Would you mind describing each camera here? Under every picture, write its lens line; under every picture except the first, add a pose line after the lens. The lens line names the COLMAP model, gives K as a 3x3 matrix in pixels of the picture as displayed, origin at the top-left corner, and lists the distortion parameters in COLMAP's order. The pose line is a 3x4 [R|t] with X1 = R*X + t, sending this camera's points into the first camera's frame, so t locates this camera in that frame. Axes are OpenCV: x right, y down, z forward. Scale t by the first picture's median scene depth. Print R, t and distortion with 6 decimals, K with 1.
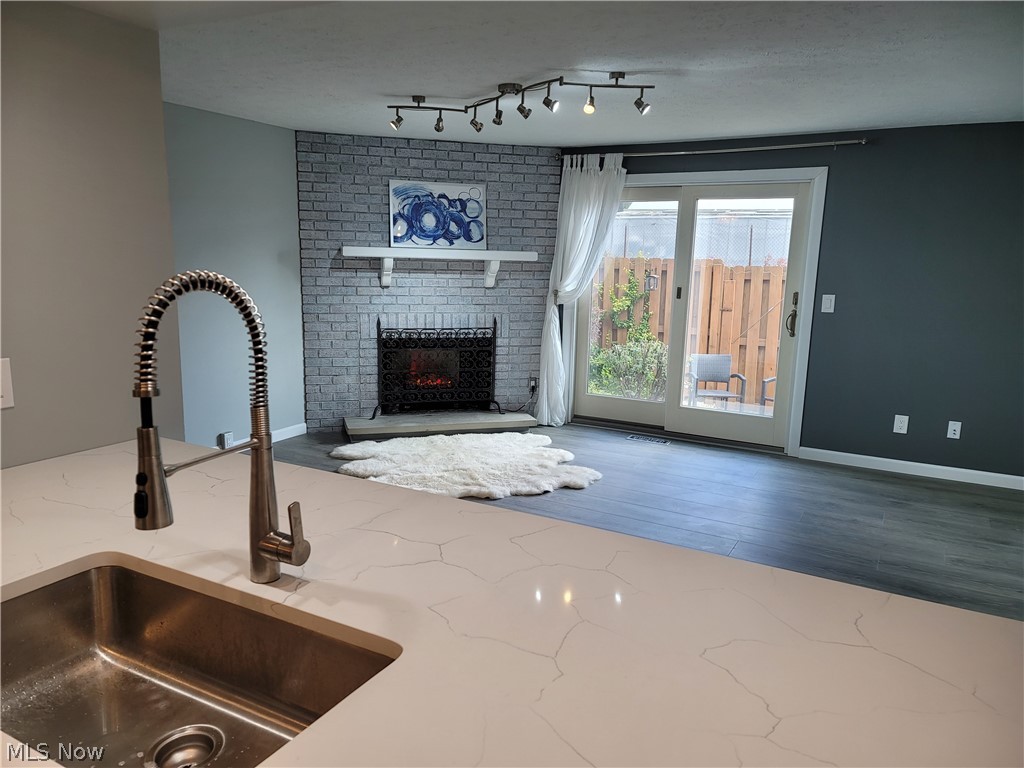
lens RADIAL K [[762.8, 0, 553.6], [0, 762.8, 386.0], [0, 0, 1]] dist [0.082647, -0.037269]
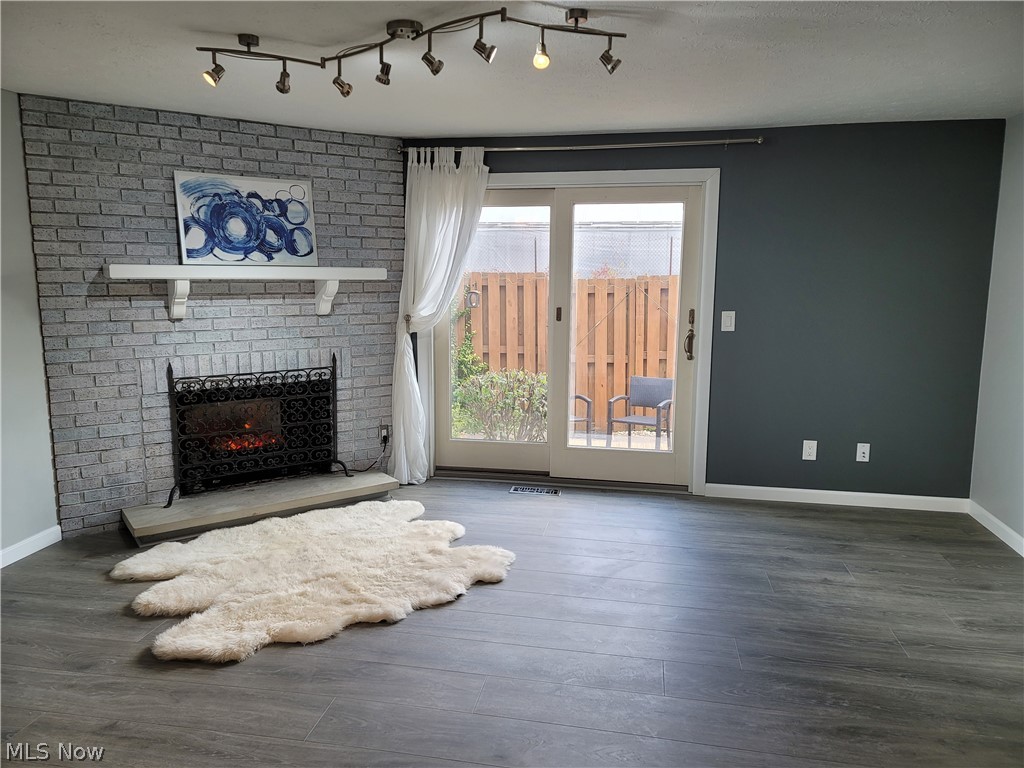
lens RADIAL K [[762.8, 0, 553.6], [0, 762.8, 386.0], [0, 0, 1]] dist [0.082647, -0.037269]
pose [[0.956224, -0.062194, 0.285949, -0.094458], [0.066718, 0.997753, -0.006097, -0.039899], [-0.284927, 0.024908, 0.958226, 0.207550]]
